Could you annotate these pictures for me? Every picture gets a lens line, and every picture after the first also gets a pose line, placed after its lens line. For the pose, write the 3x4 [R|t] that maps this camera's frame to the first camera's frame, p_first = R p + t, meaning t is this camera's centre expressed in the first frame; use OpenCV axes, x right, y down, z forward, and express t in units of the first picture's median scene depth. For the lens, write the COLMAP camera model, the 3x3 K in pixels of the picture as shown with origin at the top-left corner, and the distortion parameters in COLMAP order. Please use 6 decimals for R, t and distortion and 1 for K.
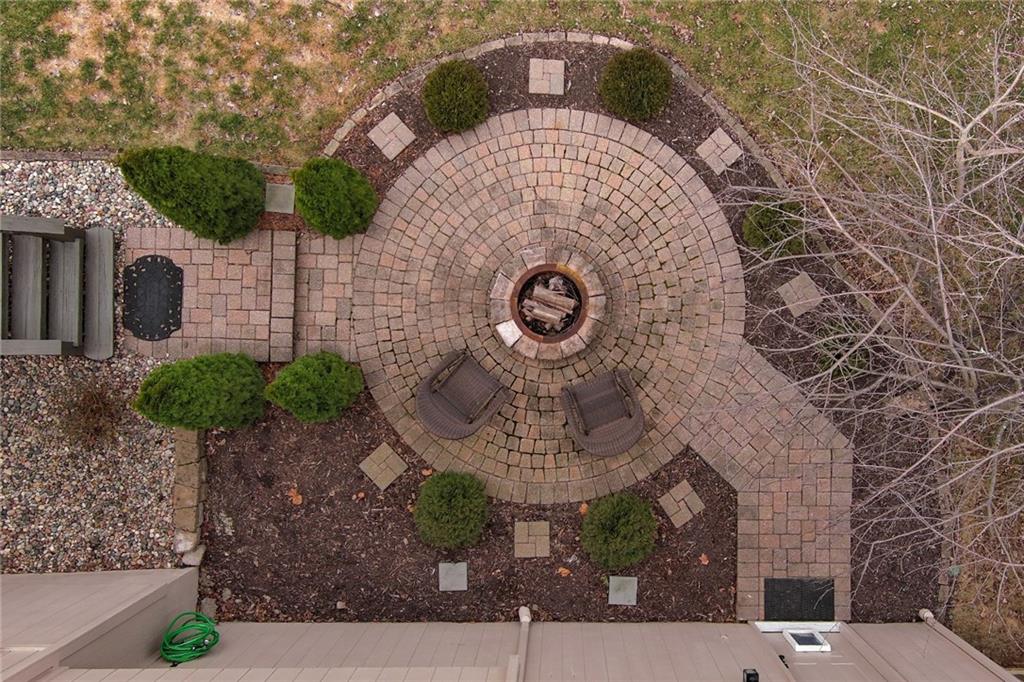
lens RADIAL K [[858.1, 0, 559.5], [0, 858.1, 341.8], [0, 0, 1]] dist [0.008497, 0.003357]
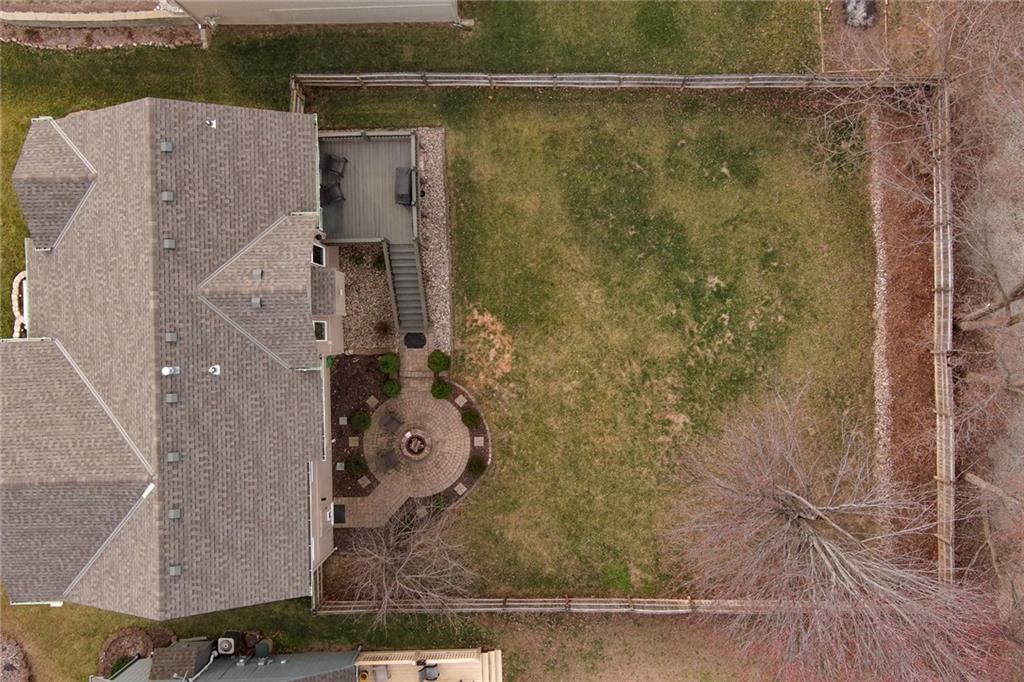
lens RADIAL K [[1032.8, 0, 563.1], [0, 1032.8, 325.7], [0, 0, 1]] dist [0.042644, -0.124087]
pose [[0.029067, 0.999476, -0.014212, -0.445939], [-0.999577, 0.029083, 0.000954, -0.699853], [0.001367, 0.014178, 0.999899, -3.510483]]
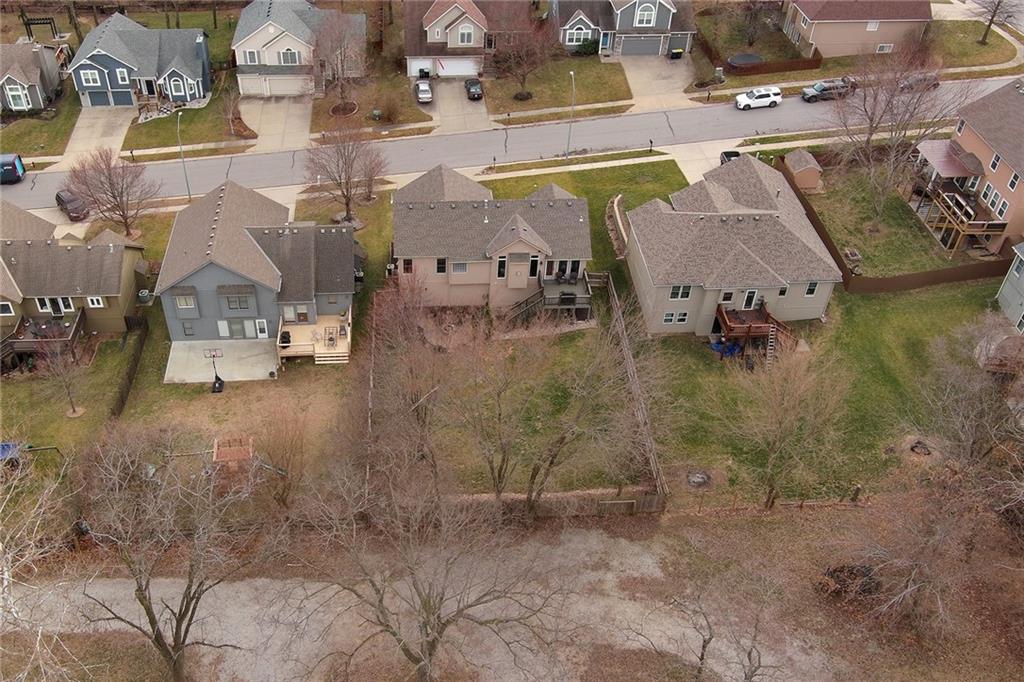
lens RADIAL K [[945.5, 0, 443.5], [0, 945.5, 327.4], [0, 0, 1]] dist [0.014497, -0.014448]
pose [[-0.998620, 0.021752, -0.047809, 0.452761], [-0.050707, -0.636660, 0.769476, -6.755555], [-0.013701, 0.770838, 0.636884, -4.595871]]
